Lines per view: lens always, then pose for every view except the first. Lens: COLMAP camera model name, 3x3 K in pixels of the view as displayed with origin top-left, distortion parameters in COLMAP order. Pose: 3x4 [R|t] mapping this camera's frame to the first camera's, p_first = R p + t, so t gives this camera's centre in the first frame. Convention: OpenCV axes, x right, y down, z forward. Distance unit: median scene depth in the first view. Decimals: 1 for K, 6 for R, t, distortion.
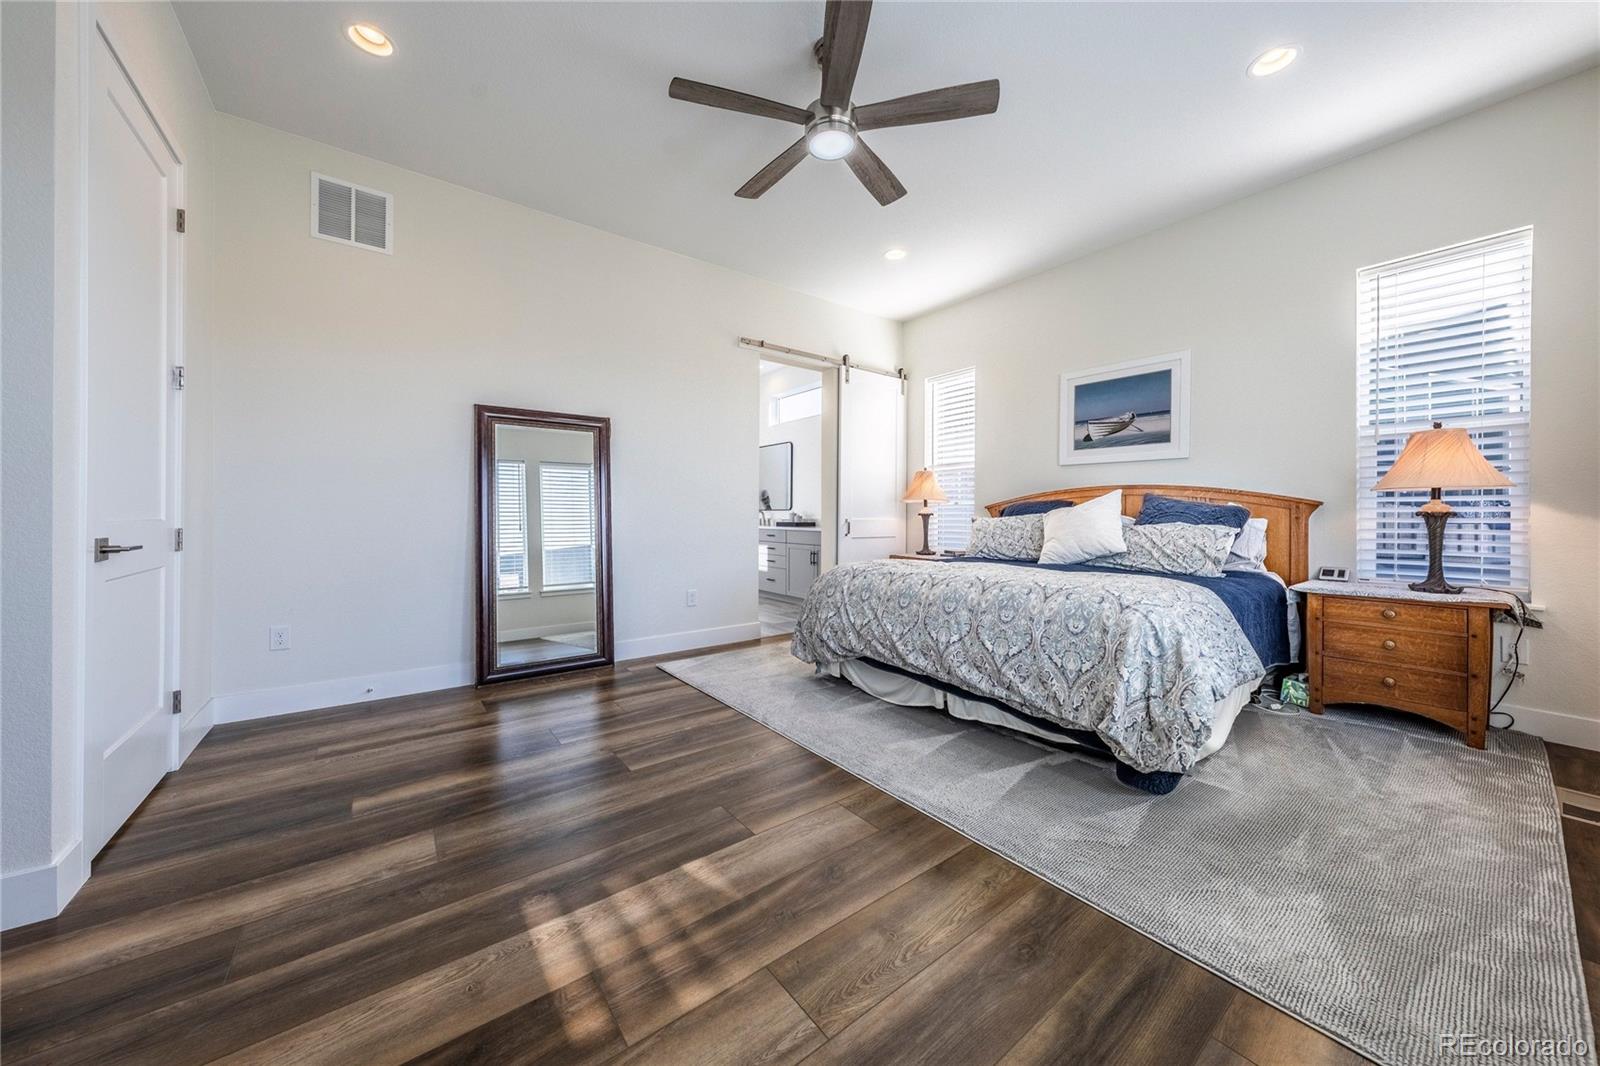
lens RADIAL K [[556.7, 0, 802.4], [0, 556.7, 513.5], [0, 0, 1]] dist [0.001989, 0.000038]
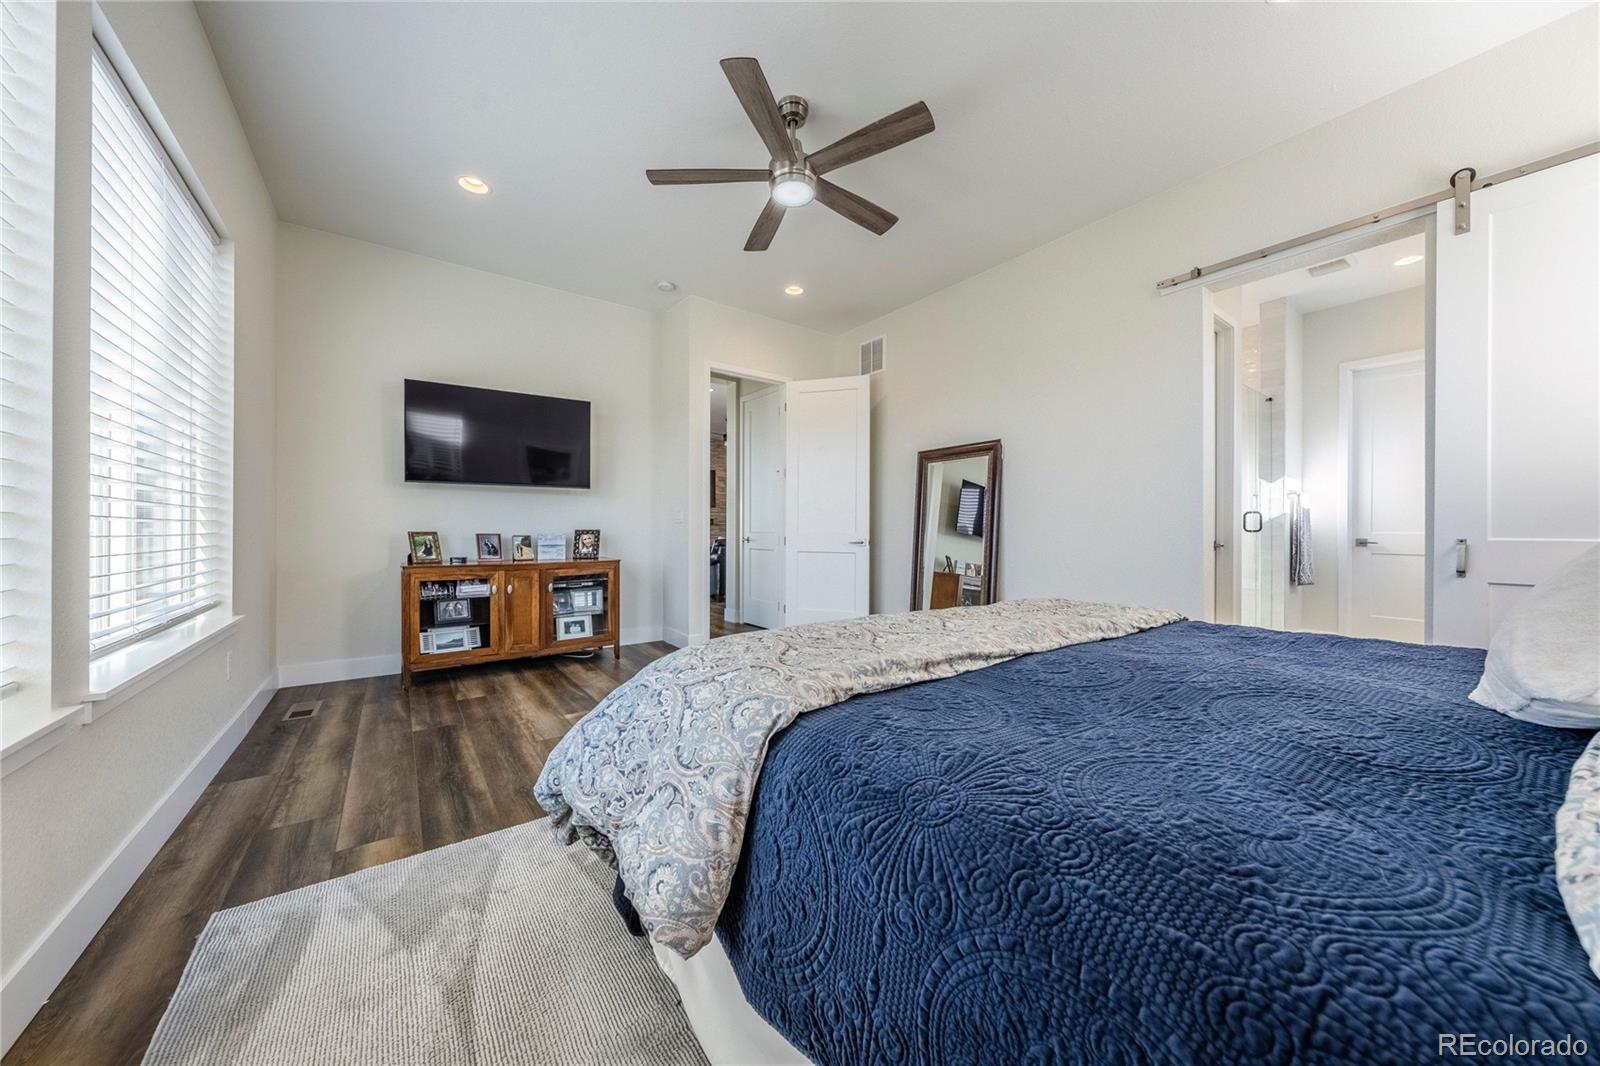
lens RADIAL K [[547.1, 0, 802.1], [0, 547.1, 528.6], [0, 0, 1]] dist [0.001427, 0.000037]
pose [[-0.020272, -0.007917, -0.999763, 0.872141], [0.000860, 0.999968, -0.007936, 0.008098], [0.999794, -0.001021, -0.020264, 0.800818]]
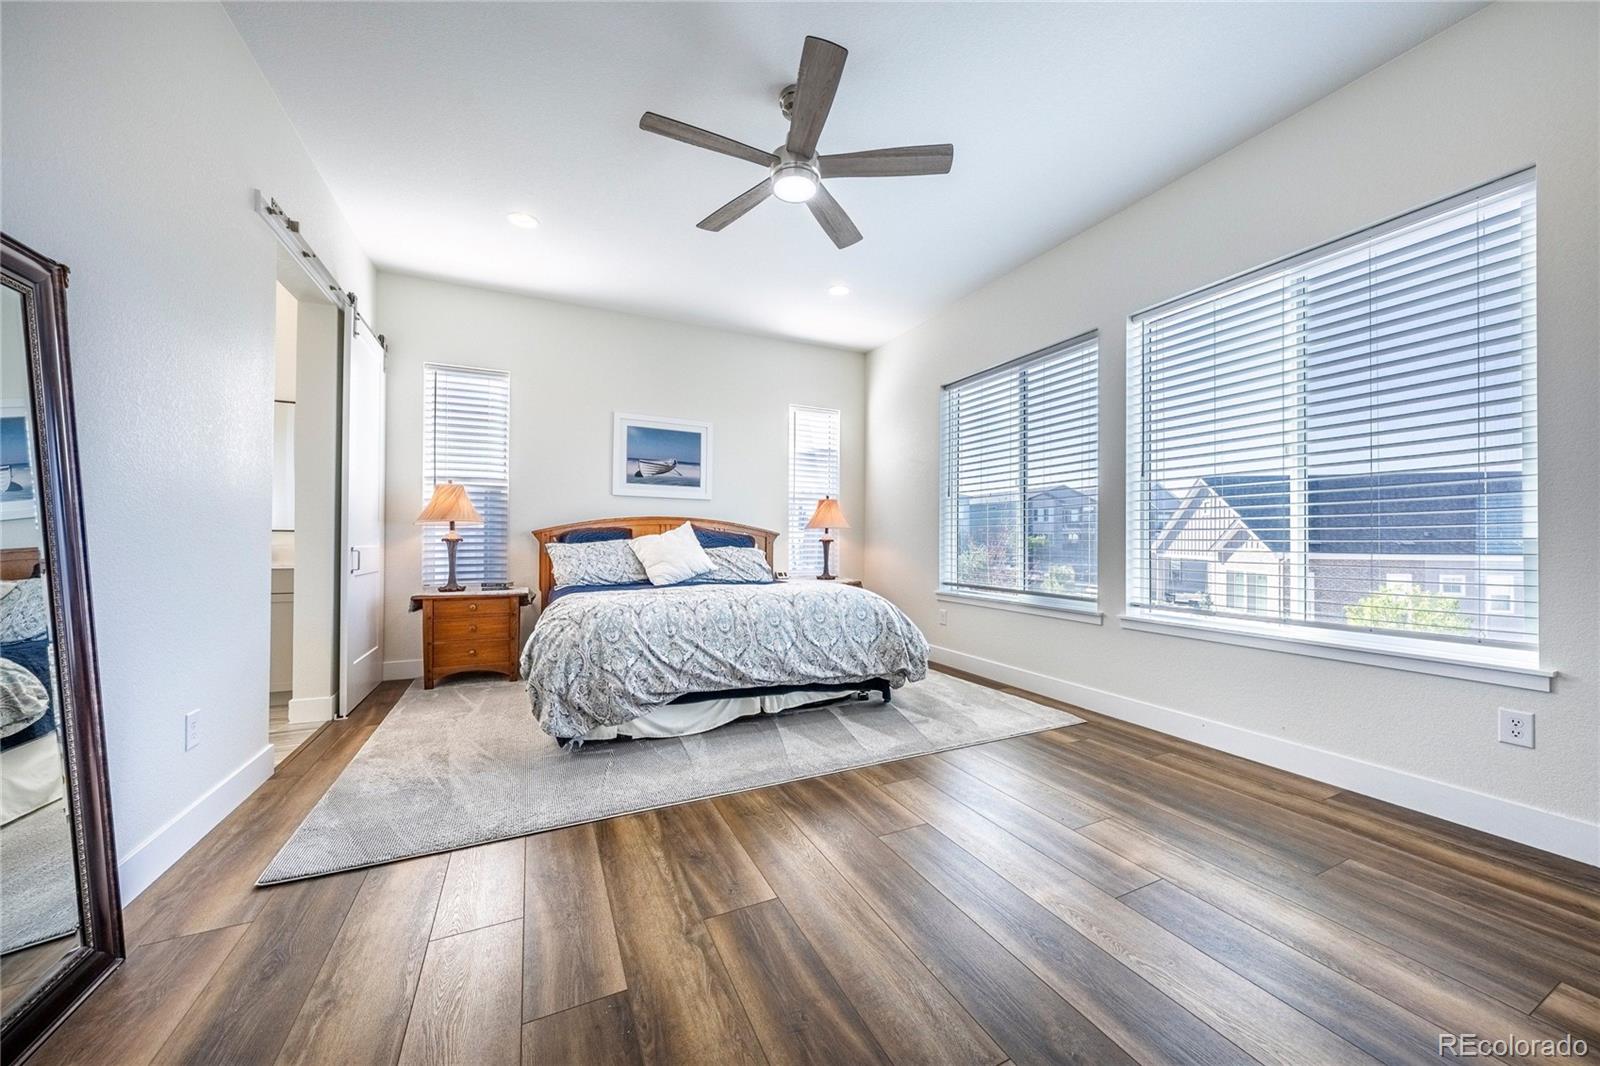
lens RADIAL K [[551.4, 0, 799.5], [0, 551.4, 536.4], [0, 0, 1]] dist [0.000569, 0.000038]
pose [[0.209004, 0.004237, 0.977905, -0.731951], [-0.005572, 0.999980, -0.003142, -0.006501], [-0.977899, -0.004792, 0.209024, 0.596499]]
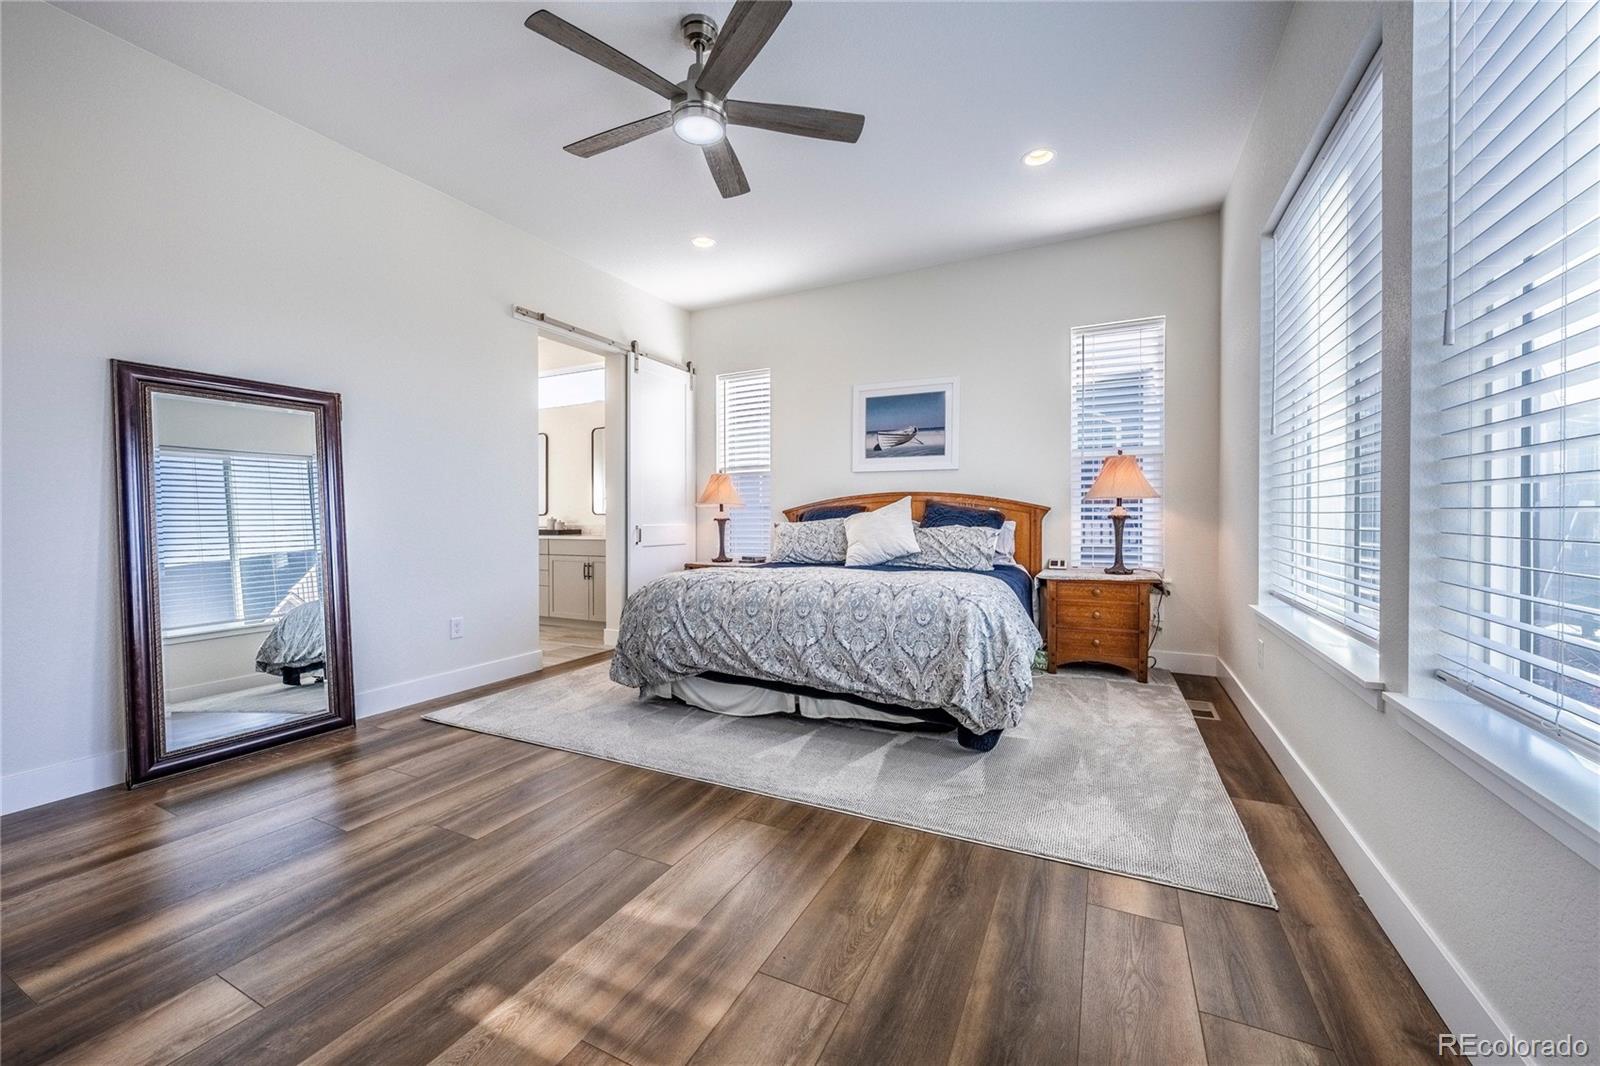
lens RADIAL K [[620.0, 0, 806.8], [0, 620.0, 522.5], [0, 0, 1]] dist [-0.001104, -0.000073]
pose [[0.895520, -0.010995, 0.444886, -0.197981], [0.006656, 0.999914, 0.011314, -0.006739], [-0.444972, -0.007171, 0.895516, -0.017918]]
